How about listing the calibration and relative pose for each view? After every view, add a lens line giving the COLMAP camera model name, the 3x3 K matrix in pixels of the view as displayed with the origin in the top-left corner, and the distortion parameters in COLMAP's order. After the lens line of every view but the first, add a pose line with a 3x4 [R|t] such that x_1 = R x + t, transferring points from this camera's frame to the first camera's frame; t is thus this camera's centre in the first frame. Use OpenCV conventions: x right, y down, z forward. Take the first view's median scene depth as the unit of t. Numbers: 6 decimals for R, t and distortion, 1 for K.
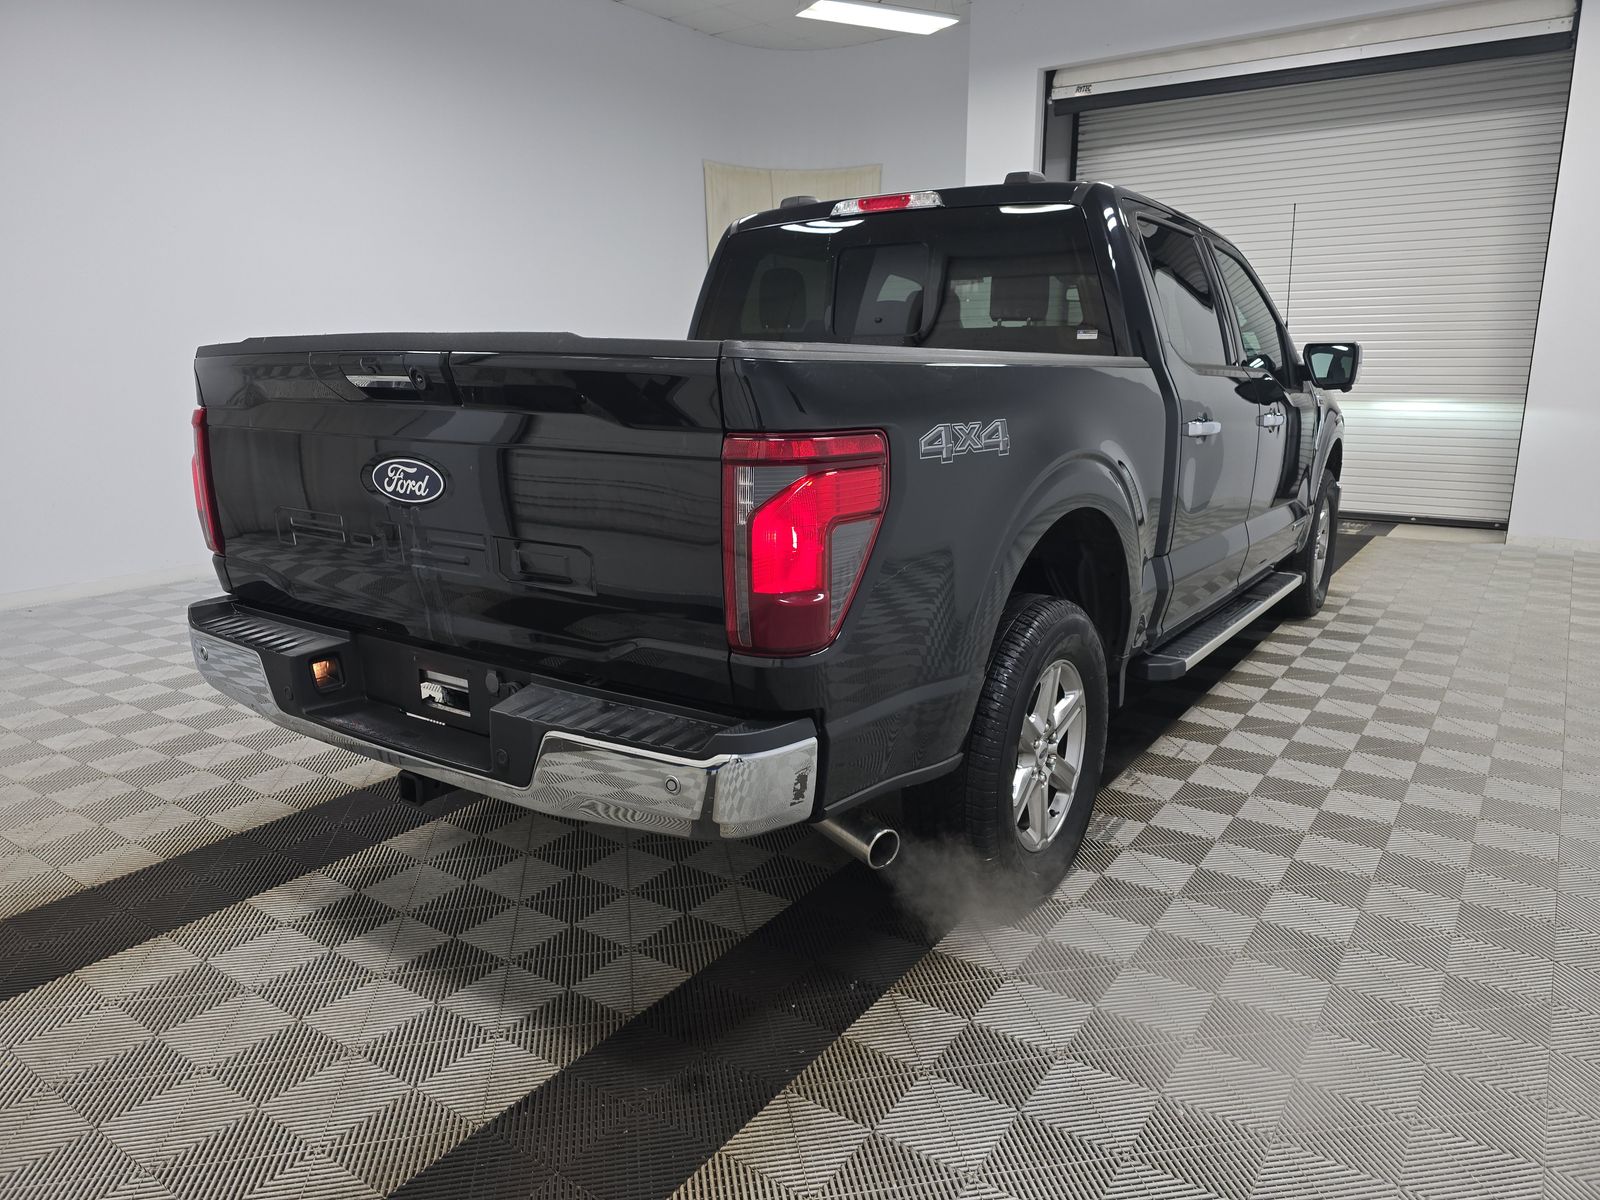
lens RADIAL K [[1085.5, 0, 791.8], [0, 1085.5, 593.1], [0, 0, 1]] dist [0.065488, -0.045527]
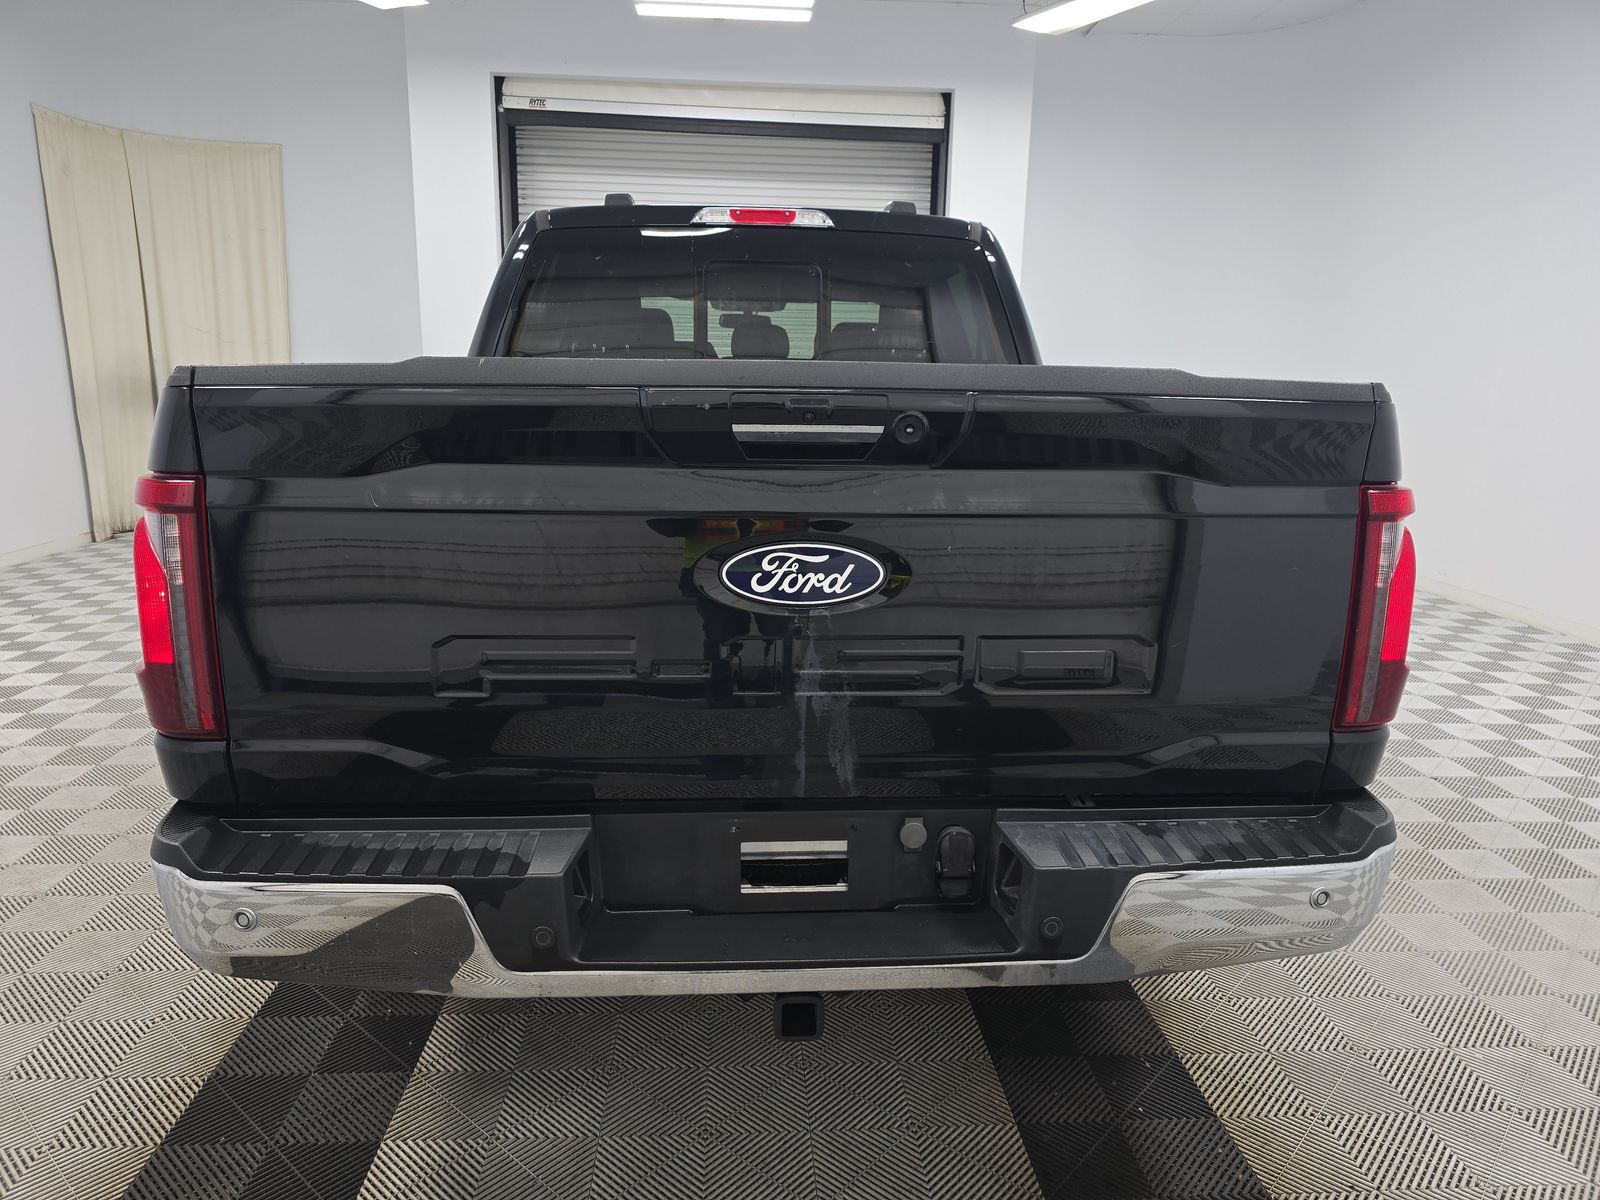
lens RADIAL K [[1085.5, 0, 791.8], [0, 1085.5, 593.1], [0, 0, 1]] dist [0.065488, -0.045527]
pose [[0.782954, -0.105974, 0.612986, -0.592794], [0.114136, 0.993127, 0.025910, -0.083387], [-0.611519, 0.049678, 0.789669, 0.352927]]
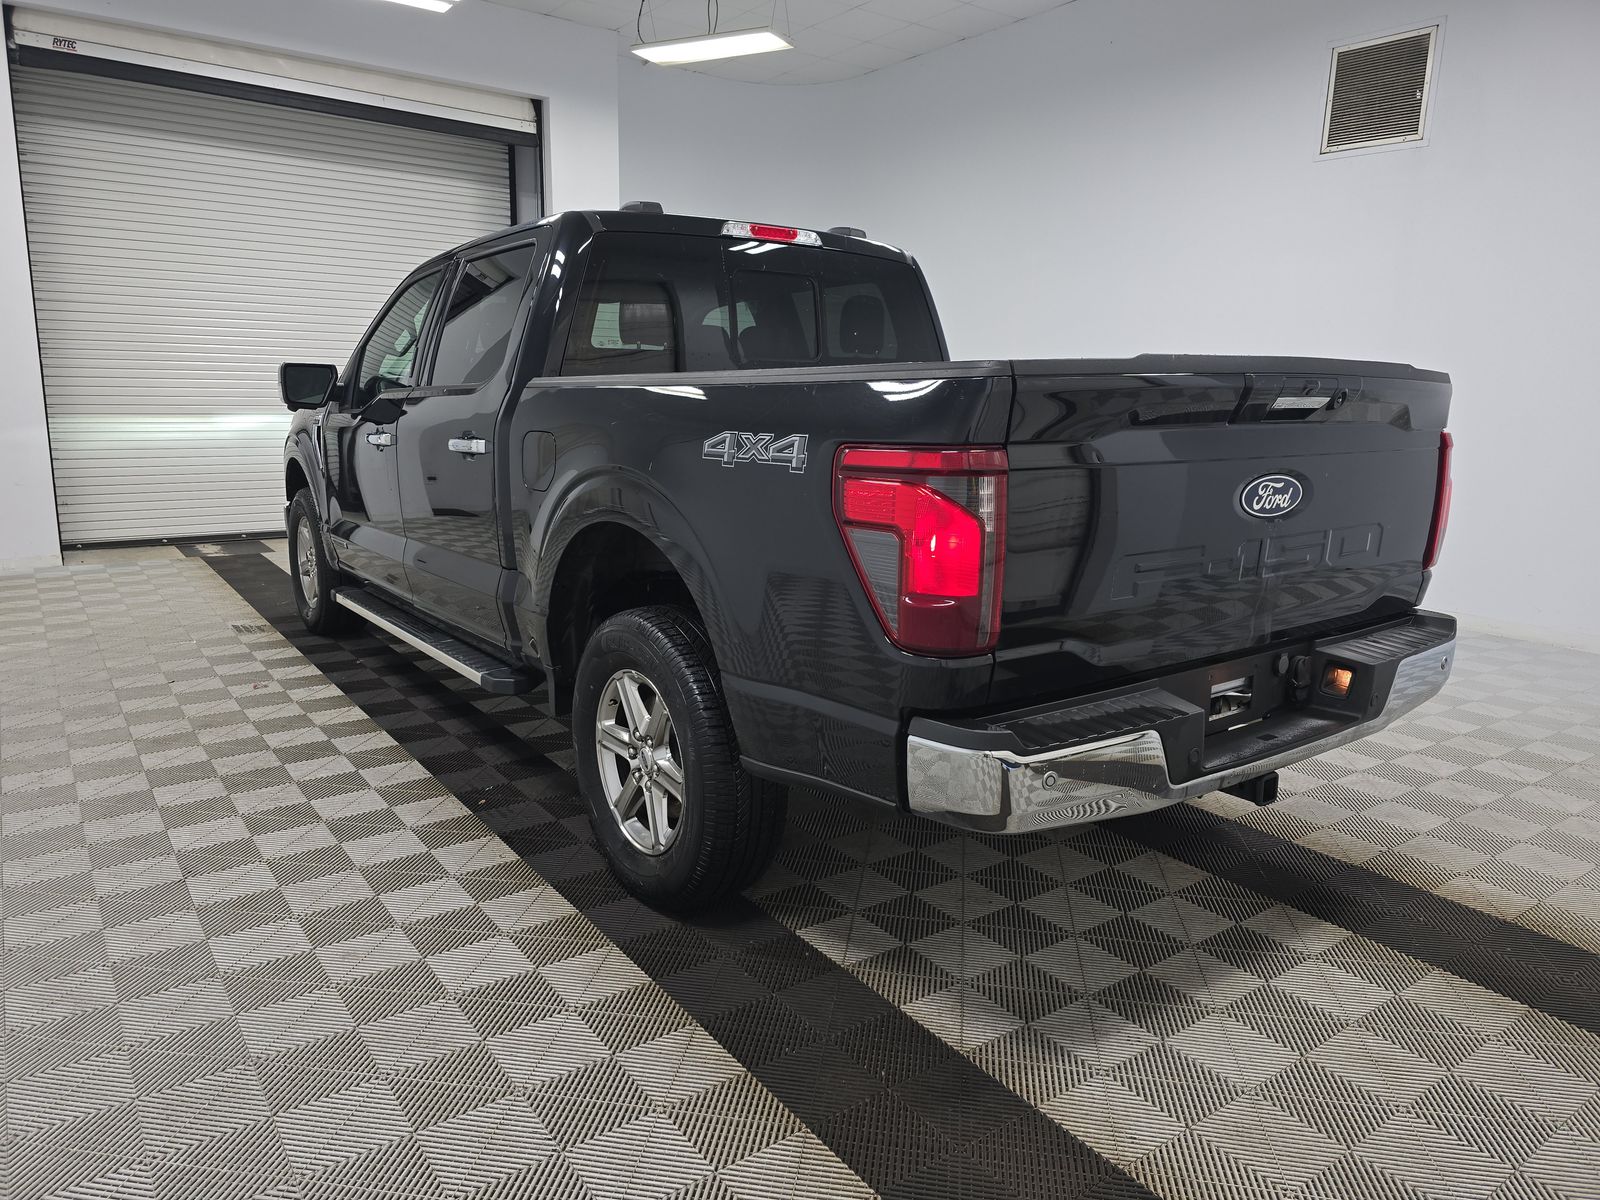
lens RADIAL K [[1085.5, 0, 791.8], [0, 1085.5, 593.1], [0, 0, 1]] dist [0.065488, -0.045527]
pose [[0.327454, -0.169387, 0.929560, -1.148573], [0.186804, 0.975987, 0.112042, -0.165254], [-0.926217, 0.136957, 0.351233, 0.815281]]
